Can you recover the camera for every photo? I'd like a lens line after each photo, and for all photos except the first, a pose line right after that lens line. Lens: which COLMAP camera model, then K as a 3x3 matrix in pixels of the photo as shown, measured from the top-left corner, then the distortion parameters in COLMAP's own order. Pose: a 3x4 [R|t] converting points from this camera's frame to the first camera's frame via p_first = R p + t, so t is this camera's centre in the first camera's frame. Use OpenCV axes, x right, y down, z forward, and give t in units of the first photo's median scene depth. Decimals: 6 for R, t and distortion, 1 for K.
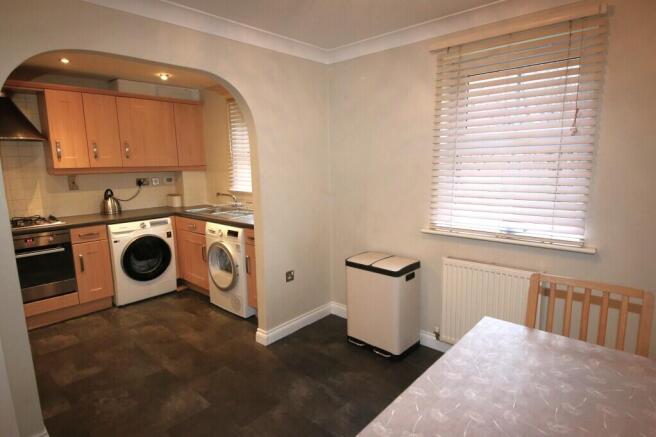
lens RADIAL K [[362.6, 0, 328.0], [0, 362.6, 218.5], [0, 0, 1]] dist [0.052559, -0.054433]
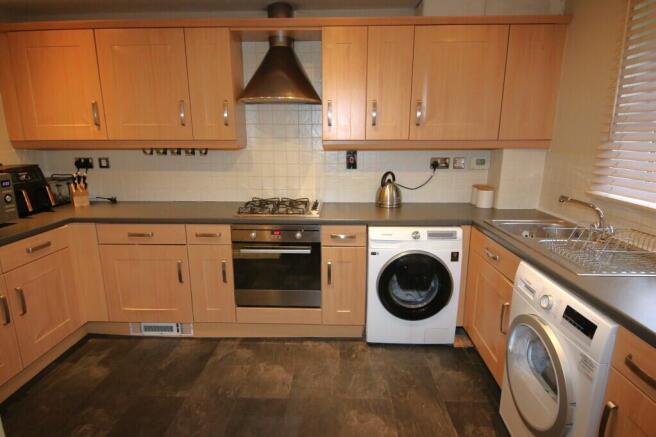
lens RADIAL K [[362.6, 0, 328.0], [0, 362.6, 218.5], [0, 0, 1]] dist [0.052559, -0.054433]
pose [[0.640990, 0.185589, -0.744775, -0.144280], [-0.131286, 0.982538, 0.131846, -0.071674], [0.756238, 0.013267, 0.654162, 0.479852]]
